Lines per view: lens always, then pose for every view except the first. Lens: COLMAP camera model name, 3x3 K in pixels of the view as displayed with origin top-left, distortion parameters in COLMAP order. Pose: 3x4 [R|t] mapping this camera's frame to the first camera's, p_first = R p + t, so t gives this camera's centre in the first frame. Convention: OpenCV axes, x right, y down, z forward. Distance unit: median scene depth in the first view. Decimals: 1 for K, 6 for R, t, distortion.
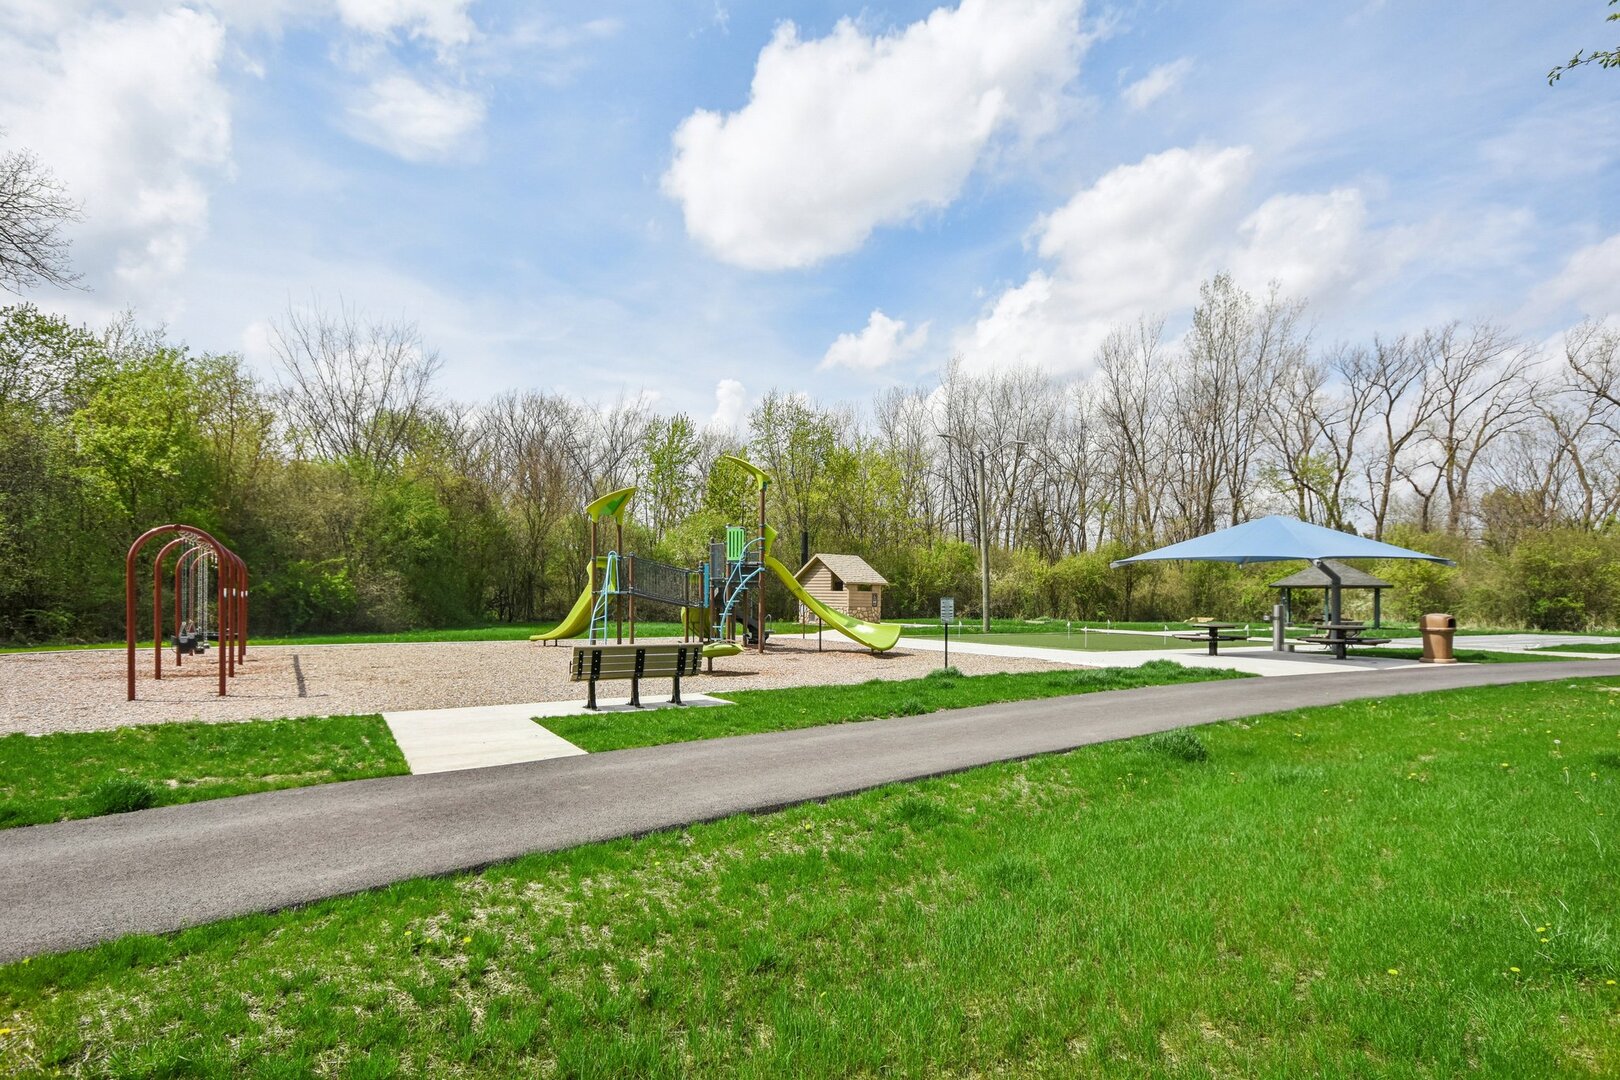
lens RADIAL K [[919.6, 0, 808.3], [0, 919.6, 601.1], [0, 0, 1]] dist [0.003280, 0.001169]
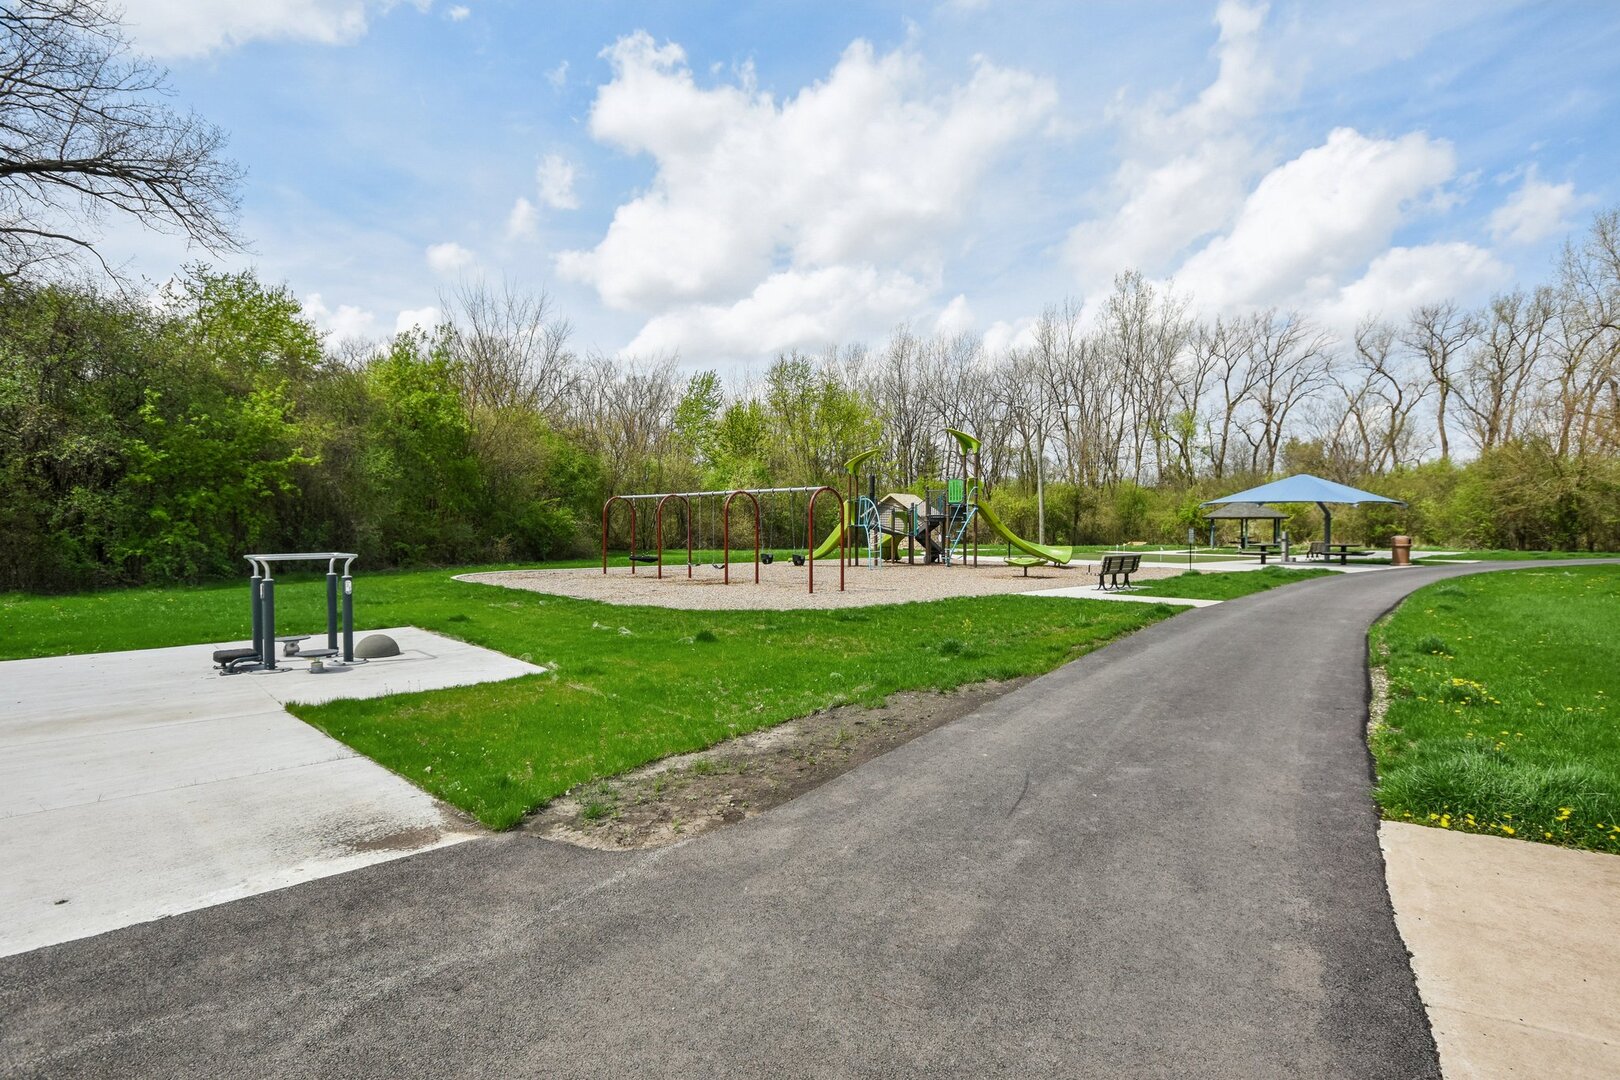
lens RADIAL K [[855.3, 0, 810.0], [0, 855.3, 540.0], [0, 0, 1]] dist [-0.002123, -0.000477]
pose [[0.986263, -0.008156, 0.164980, -0.185332], [0.006574, 0.999927, 0.010133, 0.000101], [-0.165050, -0.008909, 0.986245, -0.087116]]
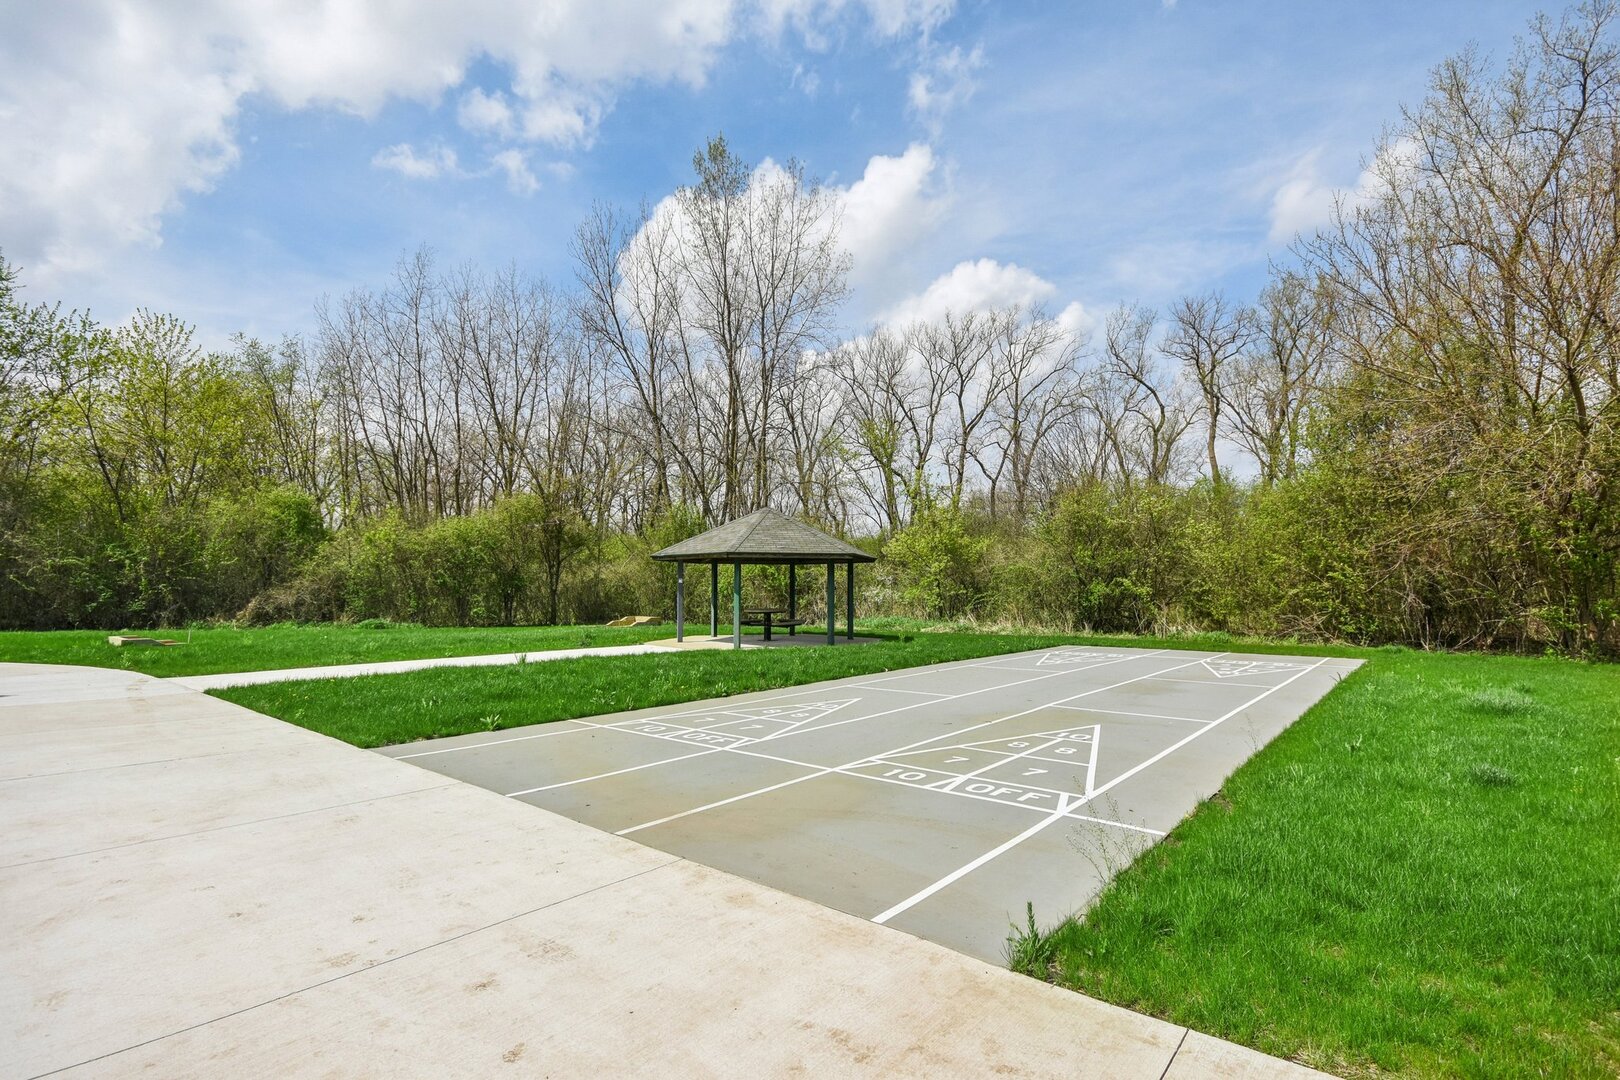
lens RADIAL K [[754.9, 0, 810.0], [0, 754.9, 540.0], [0, 0, 1]] dist [-0.000153, 0.000028]
pose [[0.951145, 0.018307, 0.308201, 0.342208], [0.000218, 0.998200, -0.059964, 0.000466], [-0.308744, 0.057102, 0.949430, 0.431353]]
